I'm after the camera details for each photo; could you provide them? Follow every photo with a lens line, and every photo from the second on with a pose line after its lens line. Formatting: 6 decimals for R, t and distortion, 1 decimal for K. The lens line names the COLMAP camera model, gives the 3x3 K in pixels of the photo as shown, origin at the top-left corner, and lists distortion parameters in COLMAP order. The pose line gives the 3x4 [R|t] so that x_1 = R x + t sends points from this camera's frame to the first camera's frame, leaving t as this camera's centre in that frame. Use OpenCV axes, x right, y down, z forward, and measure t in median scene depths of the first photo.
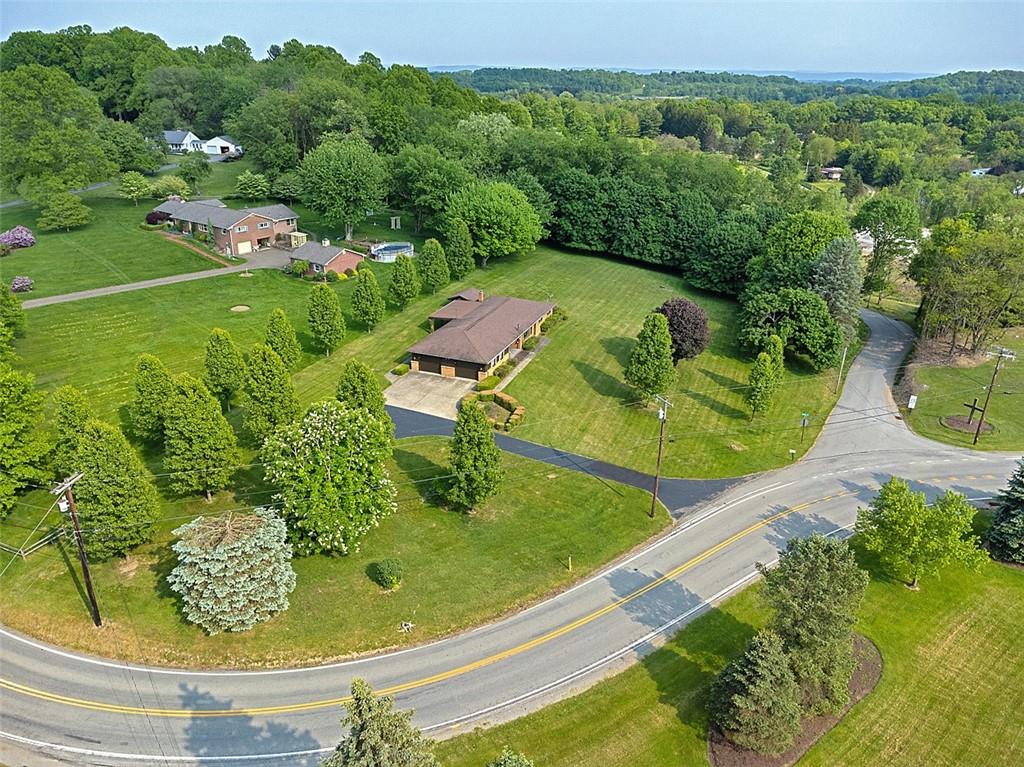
lens RADIAL K [[750.3, 0, 512.0], [0, 750.3, 383.5], [0, 0, 1]] dist [0.033051, 0.003521]
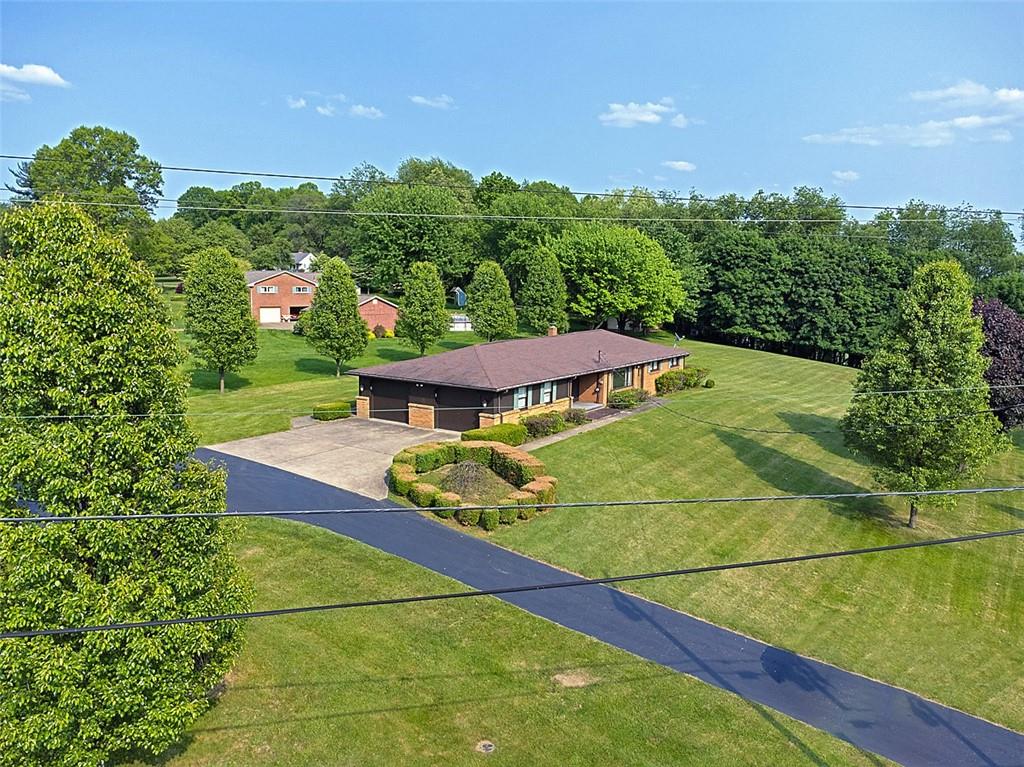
lens RADIAL K [[750.3, 0, 512.0], [0, 750.3, 383.5], [0, 0, 1]] dist [0.033051, 0.003521]
pose [[0.973206, 0.026383, -0.228414, 0.043821], [-0.084500, 0.964919, -0.248578, 0.045320], [0.213843, 0.261219, 0.941295, 0.360269]]
